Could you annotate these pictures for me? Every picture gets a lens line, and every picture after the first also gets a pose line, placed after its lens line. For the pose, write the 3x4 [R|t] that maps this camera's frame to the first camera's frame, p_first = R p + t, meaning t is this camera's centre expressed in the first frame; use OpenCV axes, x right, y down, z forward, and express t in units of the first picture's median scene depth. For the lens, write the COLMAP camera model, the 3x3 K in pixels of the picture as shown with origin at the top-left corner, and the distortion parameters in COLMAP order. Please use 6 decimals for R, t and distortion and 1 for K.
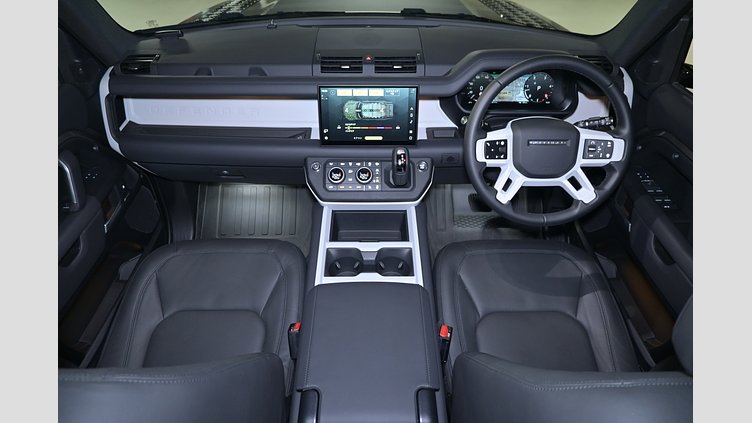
lens RADIAL K [[438.5, 0, 376.0], [0, 438.5, 211.5], [0, 0, 1]] dist [-0.004881, -0.001031]
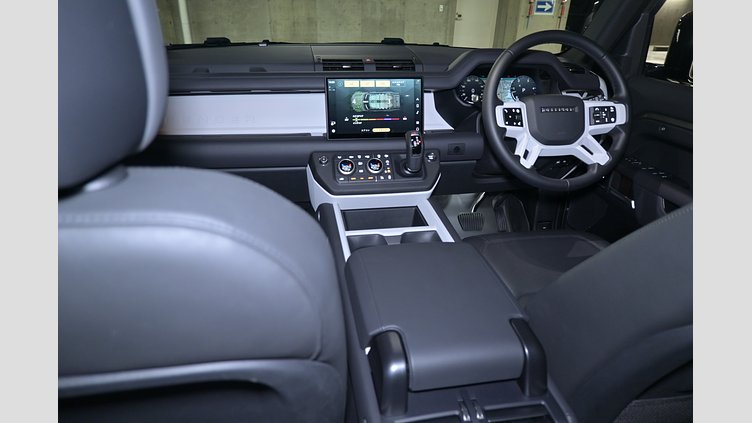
lens RADIAL K [[438.5, 0, 376.0], [0, 438.5, 211.5], [0, 0, 1]] dist [-0.004881, -0.001031]
pose [[0.986387, -0.054807, 0.155037, -0.185887], [0.089933, 0.969124, -0.229586, 0.243610], [-0.137667, 0.240404, 0.960861, 0.097188]]
